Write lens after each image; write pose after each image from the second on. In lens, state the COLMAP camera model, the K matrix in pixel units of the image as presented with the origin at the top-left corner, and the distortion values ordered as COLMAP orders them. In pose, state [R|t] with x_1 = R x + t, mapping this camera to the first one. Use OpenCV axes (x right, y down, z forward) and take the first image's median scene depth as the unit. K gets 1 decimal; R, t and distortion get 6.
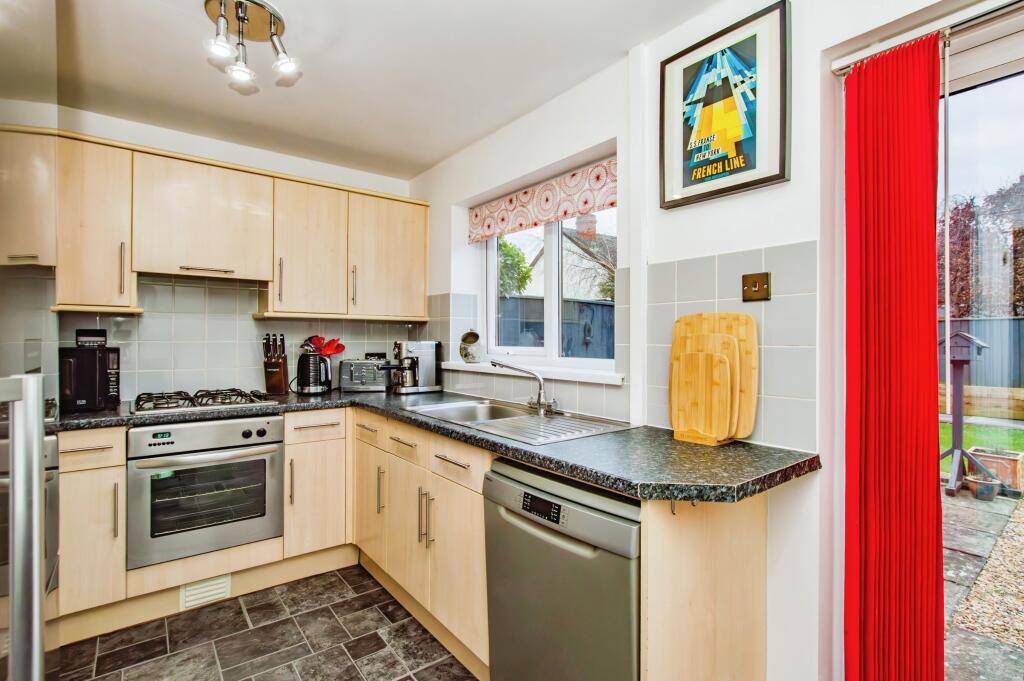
lens RADIAL K [[482.6, 0, 511.8], [0, 482.6, 337.4], [0, 0, 1]] dist [-0.012931, -0.000857]
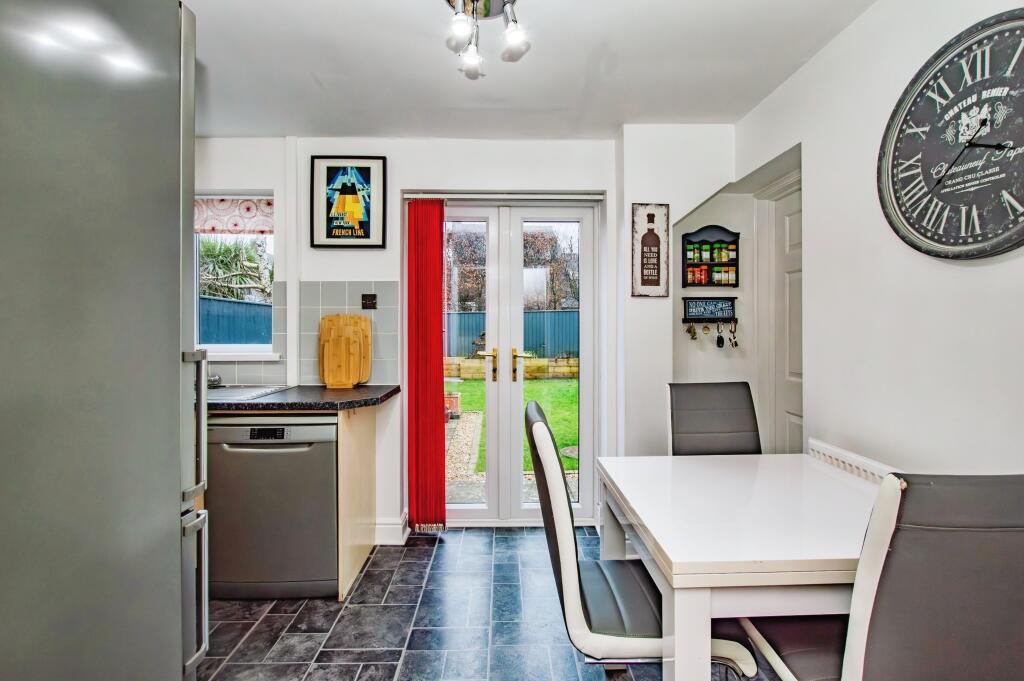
lens RADIAL K [[482.6, 0, 512.7], [0, 482.6, 332.4], [0, 0, 1]] dist [-0.012931, -0.000857]
pose [[0.593037, -0.014028, 0.805053, -0.656170], [0.000462, 0.999854, 0.017082, -0.015464], [-0.805175, -0.009758, 0.592957, -0.549497]]
